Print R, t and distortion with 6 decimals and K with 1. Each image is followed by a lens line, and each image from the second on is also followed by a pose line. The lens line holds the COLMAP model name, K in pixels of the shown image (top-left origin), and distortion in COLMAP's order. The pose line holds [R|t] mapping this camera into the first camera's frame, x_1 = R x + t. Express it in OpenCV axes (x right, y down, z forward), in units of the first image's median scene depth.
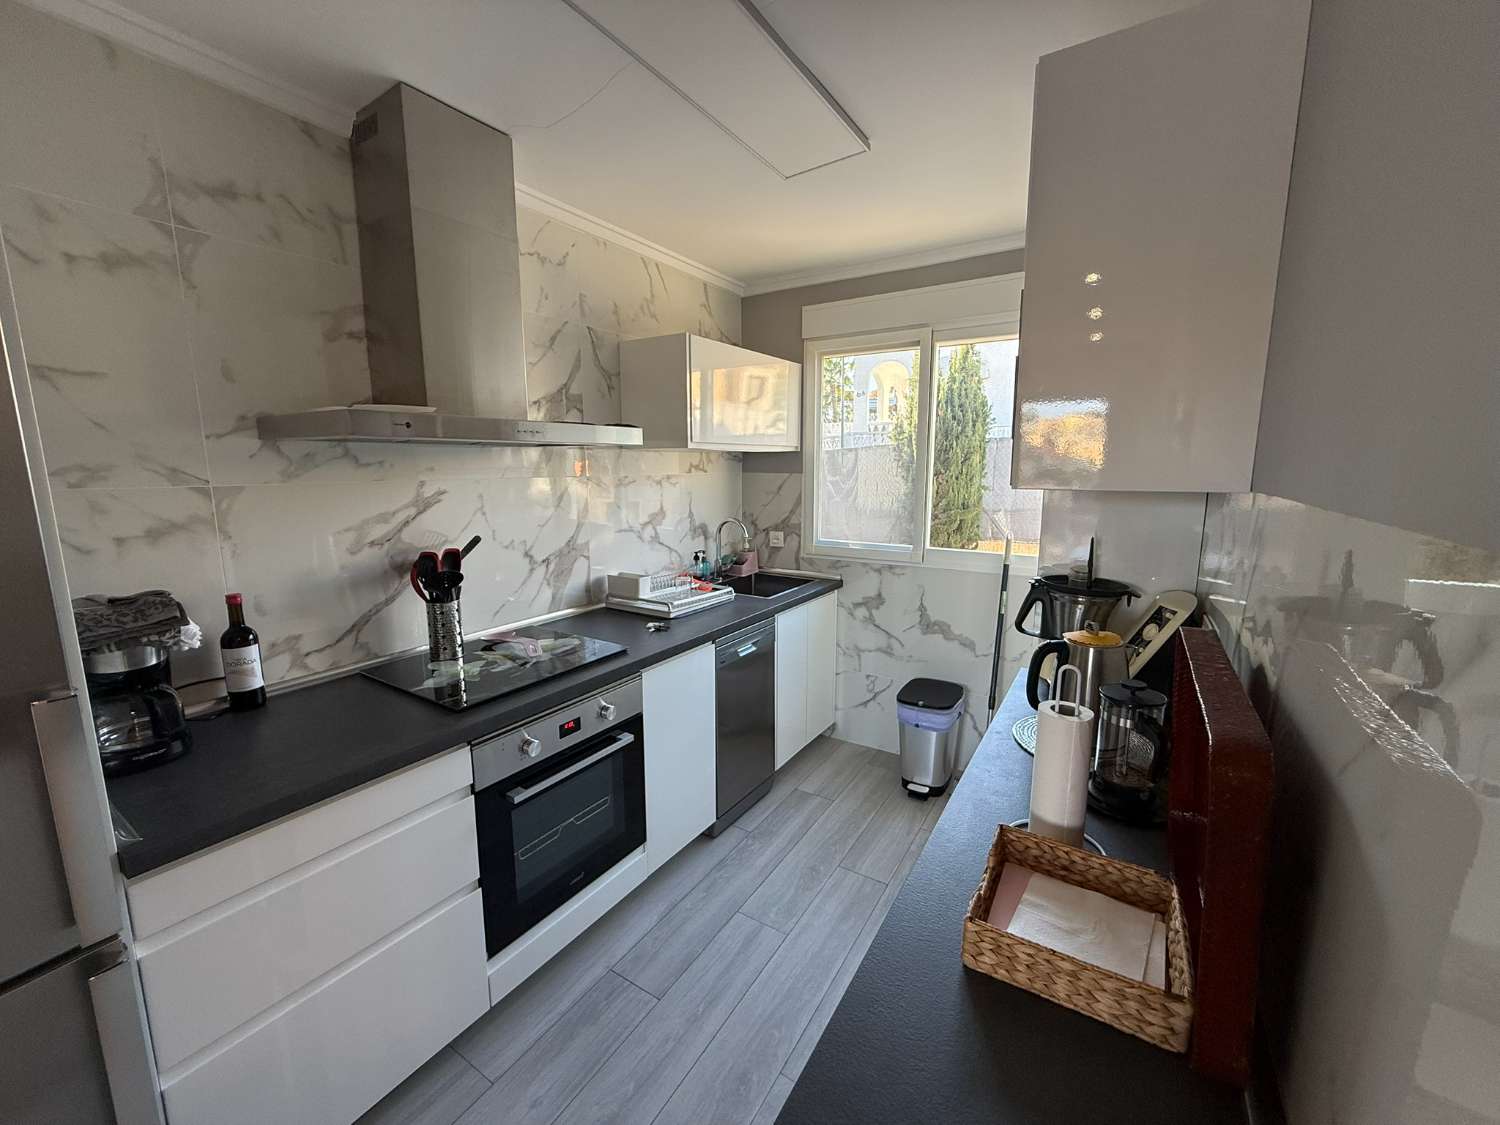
lens RADIAL K [[602.7, 0, 748.4], [0, 602.7, 558.3], [0, 0, 1]] dist [0.000015, 0.000011]
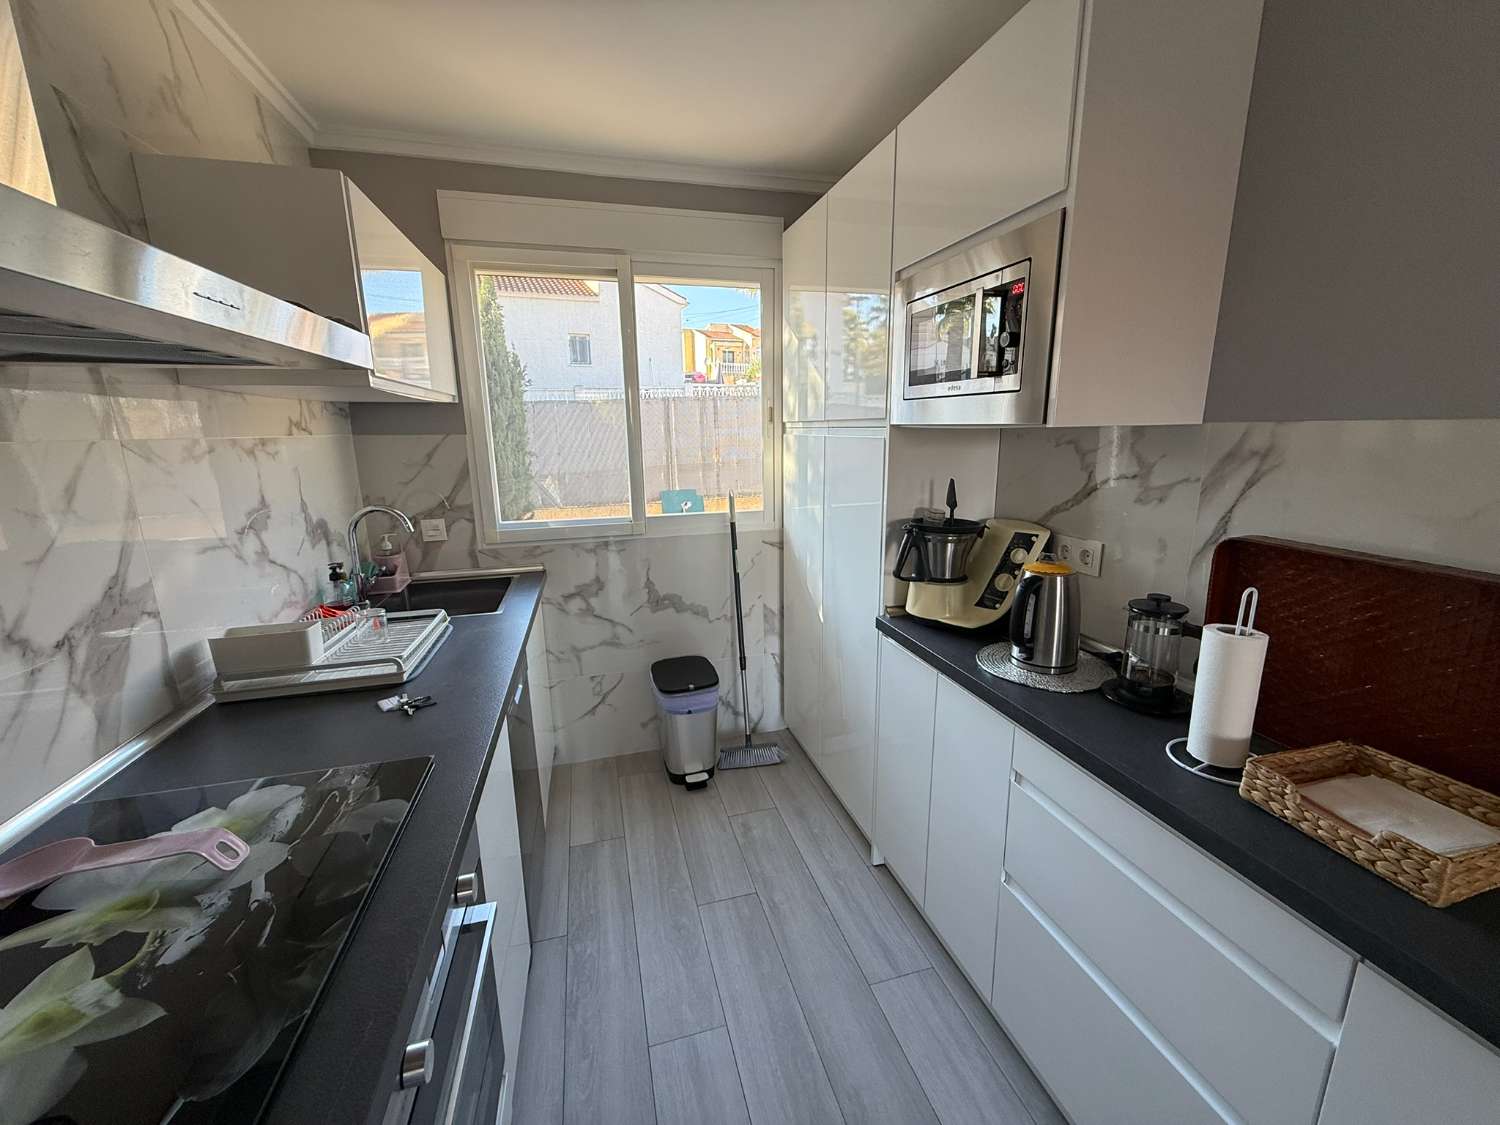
lens RADIAL K [[599.6, 0, 755.9], [0, 599.6, 560.4], [0, 0, 1]] dist [-0.002182, -0.000114]
pose [[0.665905, -0.167908, 0.726896, -0.266001], [0.128672, 0.985591, 0.109789, -0.031412], [-0.734857, 0.020422, 0.677915, 0.312954]]
